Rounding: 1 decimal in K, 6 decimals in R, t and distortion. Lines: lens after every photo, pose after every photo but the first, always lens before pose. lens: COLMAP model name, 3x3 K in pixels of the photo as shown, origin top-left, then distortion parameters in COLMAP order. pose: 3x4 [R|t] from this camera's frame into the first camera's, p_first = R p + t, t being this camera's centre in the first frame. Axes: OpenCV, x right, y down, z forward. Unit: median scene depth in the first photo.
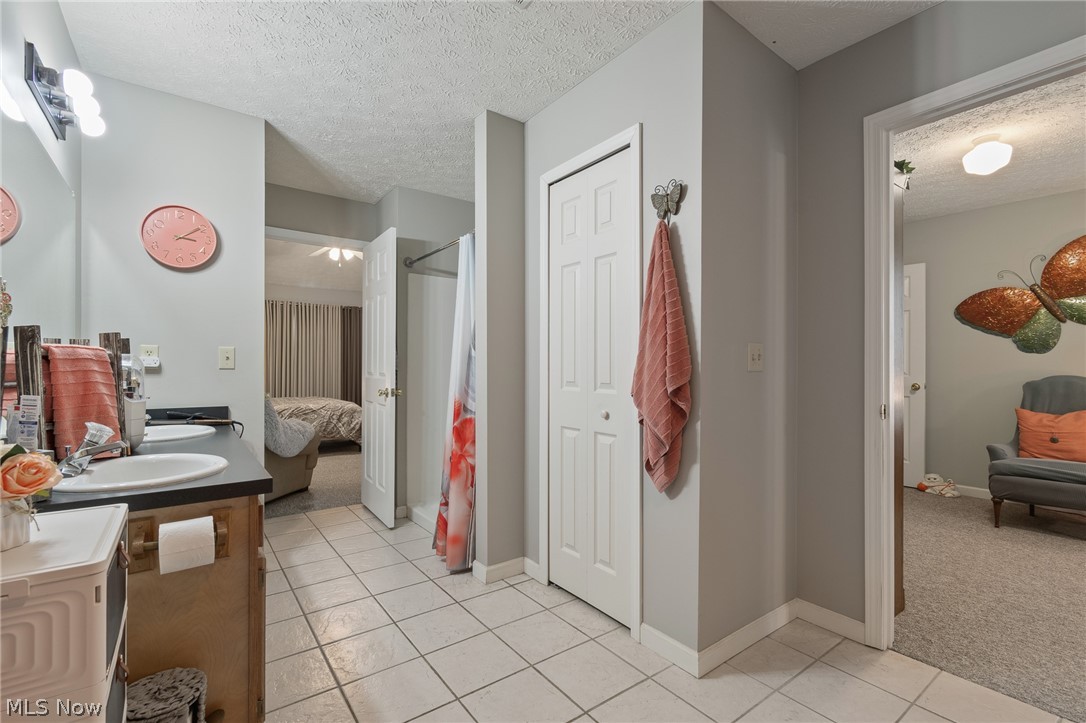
lens RADIAL K [[502.0, 0, 547.6], [0, 502.0, 361.3], [0, 0, 1]] dist [-0.001349, -0.000699]
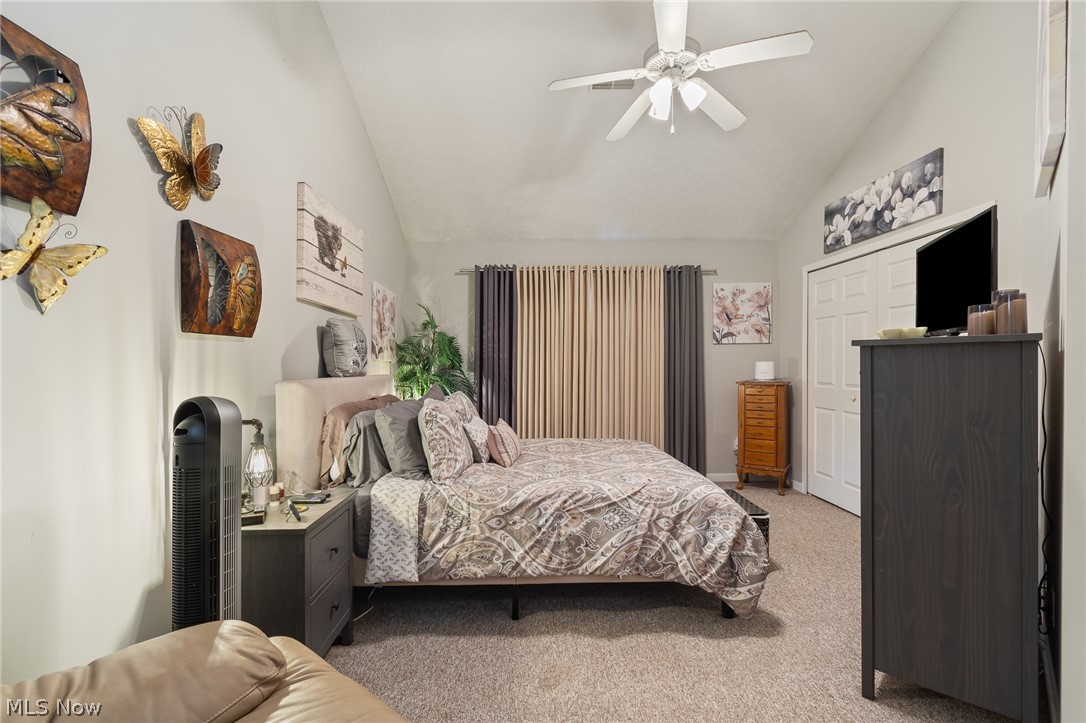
lens RADIAL K [[502.0, 0, 547.6], [0, 502.0, 361.3], [0, 0, 1]] dist [-0.001349, -0.000699]
pose [[0.829644, 0.008915, -0.558222, -0.282881], [-0.000195, 0.999877, 0.015678, -0.017401], [0.558293, -0.012898, 0.829543, 0.631642]]
